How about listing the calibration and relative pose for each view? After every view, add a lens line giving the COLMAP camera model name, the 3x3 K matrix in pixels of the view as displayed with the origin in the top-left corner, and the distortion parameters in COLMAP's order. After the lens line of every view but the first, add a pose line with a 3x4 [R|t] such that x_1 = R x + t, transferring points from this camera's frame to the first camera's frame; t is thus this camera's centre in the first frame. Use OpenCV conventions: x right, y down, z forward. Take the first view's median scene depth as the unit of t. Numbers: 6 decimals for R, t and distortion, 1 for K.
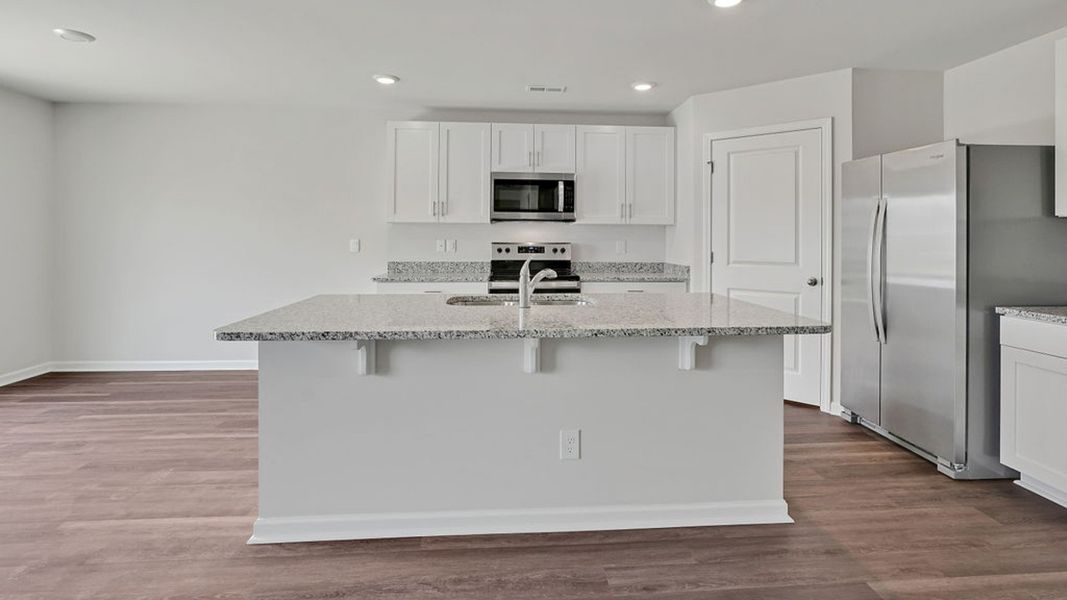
lens RADIAL K [[508.7, 0, 532.8], [0, 508.7, 236.1], [0, 0, 1]] dist [-0.009540, -0.000062]
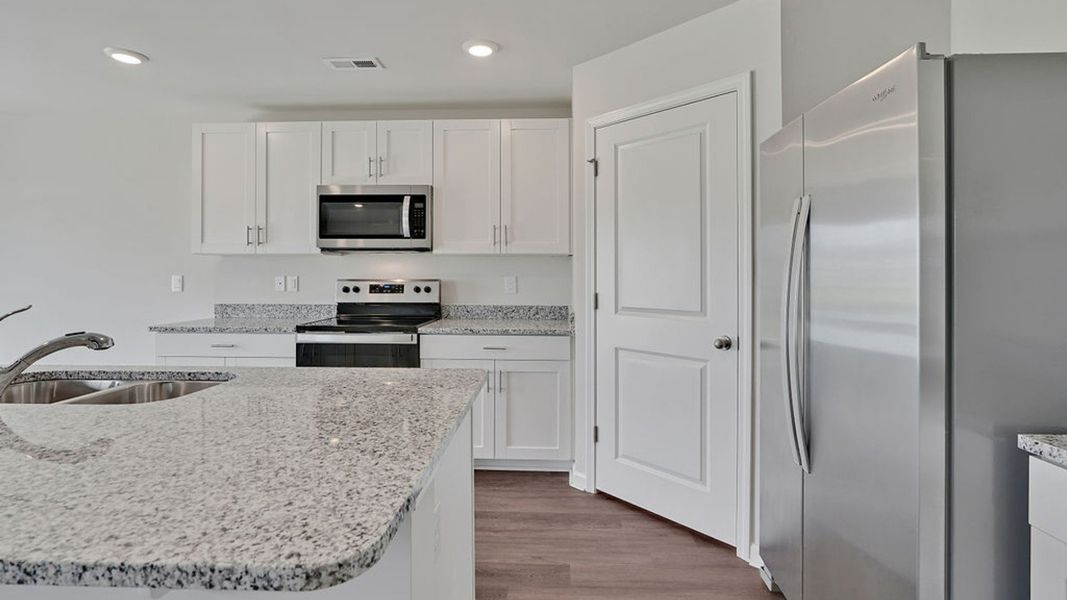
lens RADIAL K [[492.3, 0, 537.3], [0, 492.3, 271.6], [0, 0, 1]] dist [-0.011179, 0.000050]
pose [[0.993738, -0.004324, -0.111652, 0.322756], [0.004559, 0.999988, 0.001842, 0.001001], [0.111642, -0.002340, 0.993746, 0.315398]]
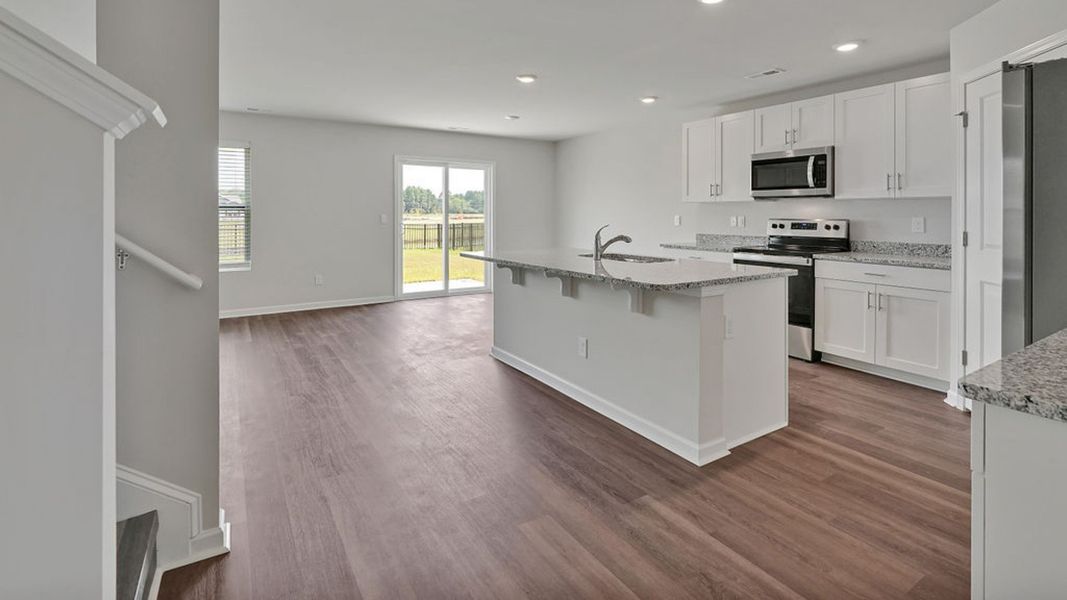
lens RADIAL K [[497.0, 0, 536.9], [0, 497.0, 216.2], [0, 0, 1]] dist [-0.000188, 0.000094]
pose [[0.468283, -0.000384, -0.883579, 0.656248], [0.003699, 0.999992, 0.001526, 0.004375], [0.883571, -0.003983, 0.468281, 0.083407]]
